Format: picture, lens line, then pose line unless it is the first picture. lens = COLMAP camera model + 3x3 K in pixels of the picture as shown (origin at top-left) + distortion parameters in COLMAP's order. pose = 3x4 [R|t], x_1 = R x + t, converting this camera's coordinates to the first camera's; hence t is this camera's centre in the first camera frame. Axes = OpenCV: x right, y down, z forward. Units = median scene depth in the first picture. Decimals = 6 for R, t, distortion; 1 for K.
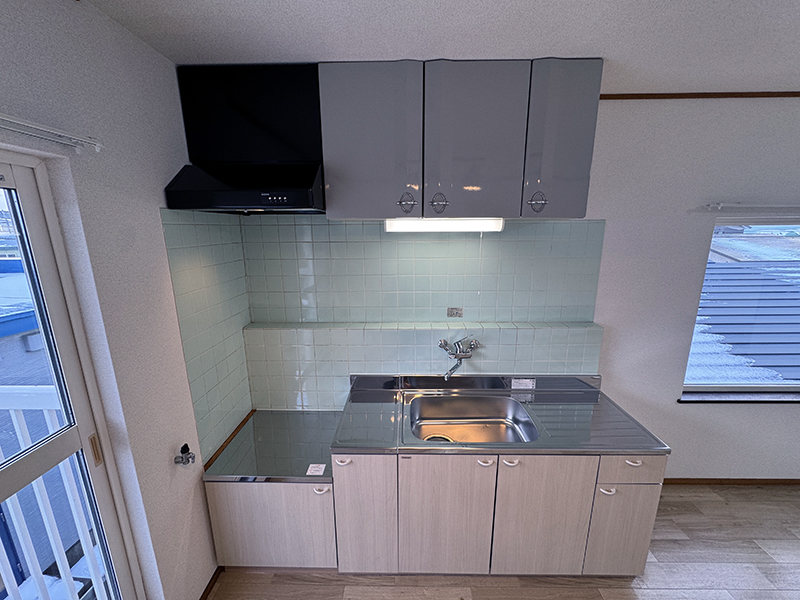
lens RADIAL K [[322.2, 0, 400.0], [0, 322.2, 300.0], [0, 0, 1]] dist [0.002780, 0.000420]
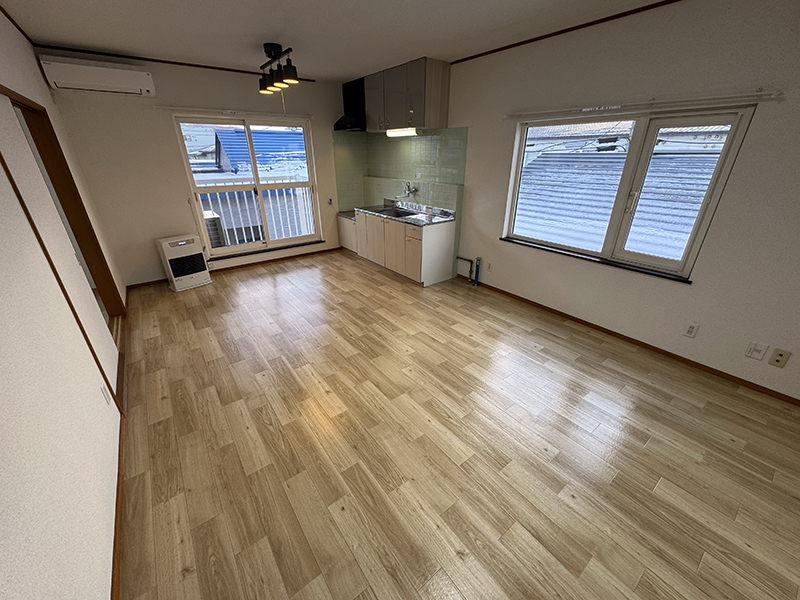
lens RADIAL K [[322.2, 0, 400.0], [0, 322.2, 300.0], [0, 0, 1]] dist [0.002780, 0.000420]
pose [[0.613804, 0.331308, -0.716575, 2.396116], [-0.173739, 0.942115, 0.286765, 0.279800], [0.770103, -0.051521, 0.635835, -0.679368]]
